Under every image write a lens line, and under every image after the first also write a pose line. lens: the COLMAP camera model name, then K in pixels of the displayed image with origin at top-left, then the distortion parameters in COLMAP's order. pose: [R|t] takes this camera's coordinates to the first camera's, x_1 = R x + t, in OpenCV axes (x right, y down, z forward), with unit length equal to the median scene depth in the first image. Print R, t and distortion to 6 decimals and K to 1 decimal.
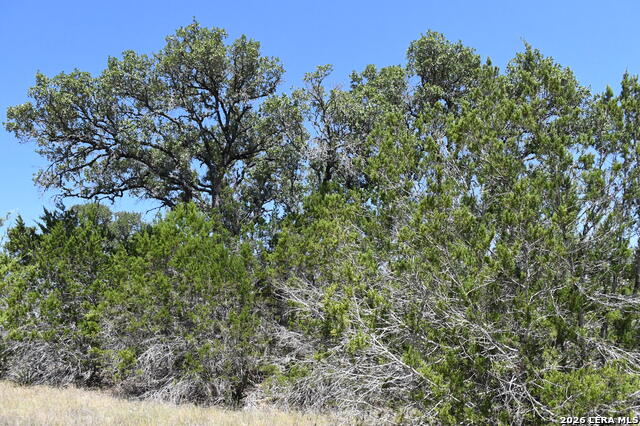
lens RADIAL K [[510.3, 0, 320.0], [0, 510.3, 213.0], [0, 0, 1]] dist [-0.086626, 0.006741]
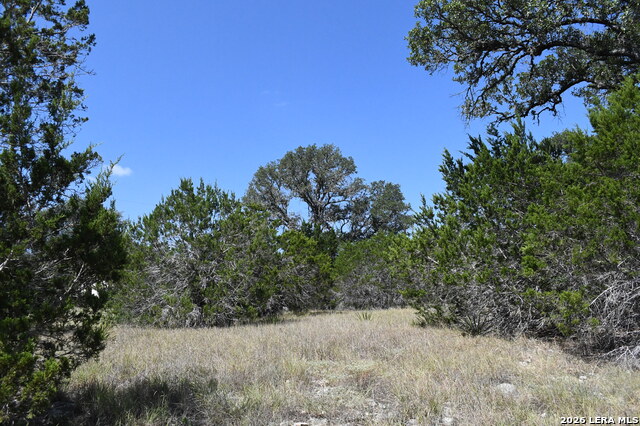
lens RADIAL K [[510.3, 0, 320.0], [0, 510.3, 213.0], [0, 0, 1]] dist [-0.086626, 0.006741]
pose [[0.585625, -0.128472, -0.800337, -0.010271], [0.216577, 0.976264, 0.001762, 0.065072], [0.781113, -0.174367, 0.599548, 0.232996]]
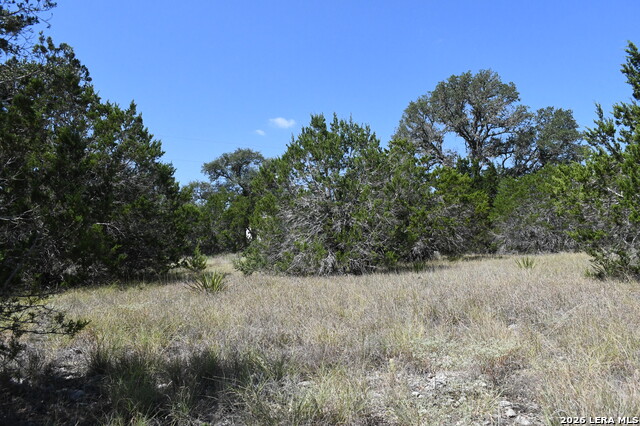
lens RADIAL K [[510.3, 0, 320.0], [0, 510.3, 213.0], [0, 0, 1]] dist [-0.086626, 0.006741]
pose [[0.301341, -0.049770, -0.952217, -0.110220], [0.262655, 0.964335, 0.032717, 0.093033], [0.916627, -0.259963, 0.303666, 0.341219]]
